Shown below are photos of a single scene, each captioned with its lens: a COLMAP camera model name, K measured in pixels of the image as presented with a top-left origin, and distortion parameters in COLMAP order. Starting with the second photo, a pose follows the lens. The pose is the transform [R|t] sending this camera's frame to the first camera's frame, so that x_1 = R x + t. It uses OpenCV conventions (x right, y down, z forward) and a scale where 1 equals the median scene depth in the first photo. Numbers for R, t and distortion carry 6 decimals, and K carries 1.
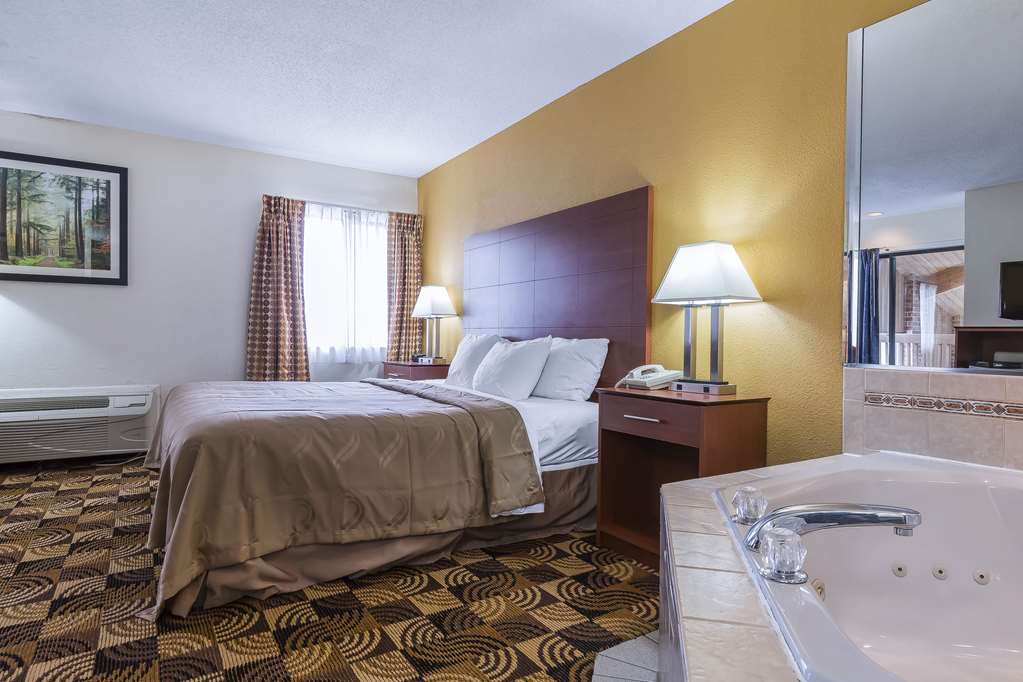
lens RADIAL K [[626.7, 0, 540.2], [0, 626.7, 342.8], [0, 0, 1]] dist [0.002980, 0.000710]
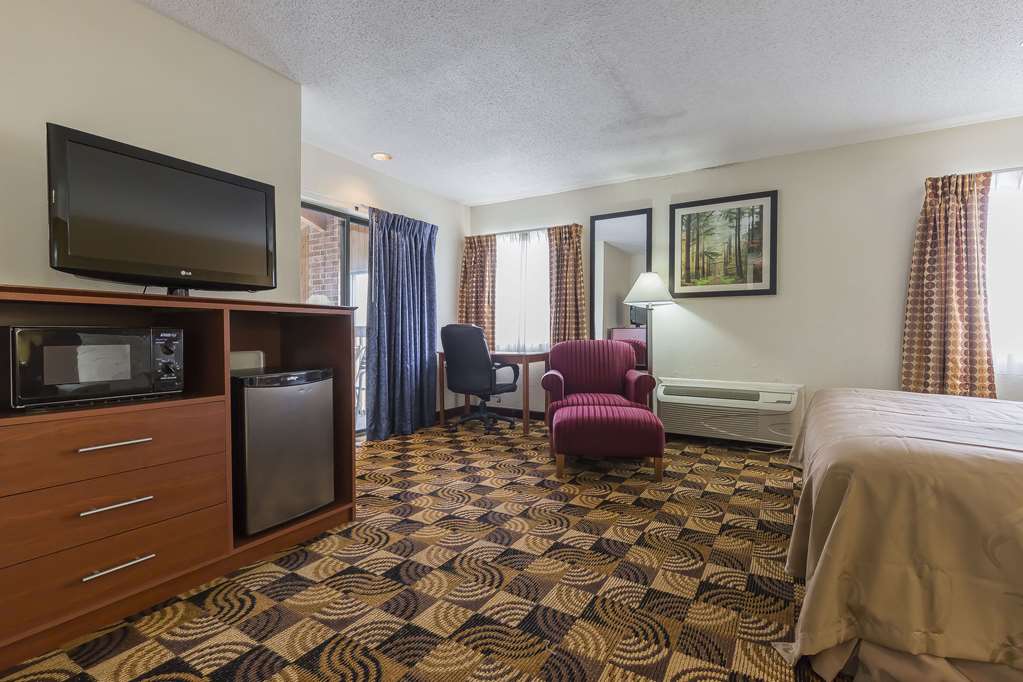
lens RADIAL K [[468.9, 0, 504.4], [0, 468.9, 340.0], [0, 0, 1]] dist [0.001480, 0.000297]
pose [[0.436148, 0.002379, -0.899872, -0.178758], [-0.012548, 0.999915, -0.003438, -0.001231], [0.899788, 0.012791, 0.436141, 0.308860]]
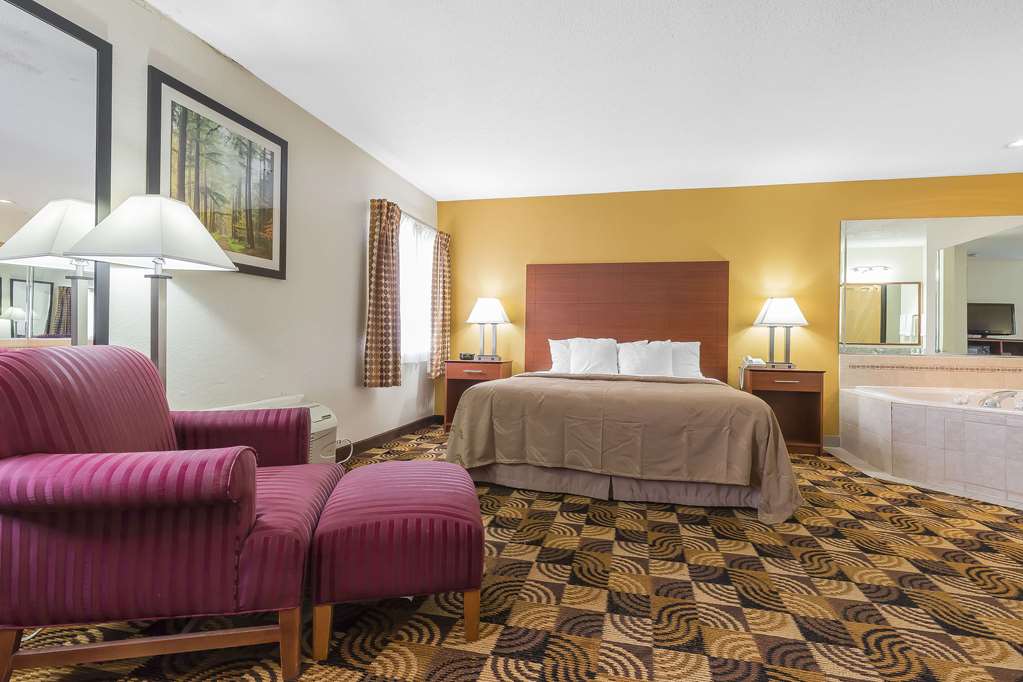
lens RADIAL K [[510.6, 0, 507.0], [0, 510.6, 333.7], [0, 0, 1]] dist [0.004073, 0.001030]
pose [[0.697905, 0.006859, 0.716157, -1.483945], [-0.002224, 0.999970, -0.007410, -0.021188], [-0.716187, 0.003579, 0.697899, 0.475119]]
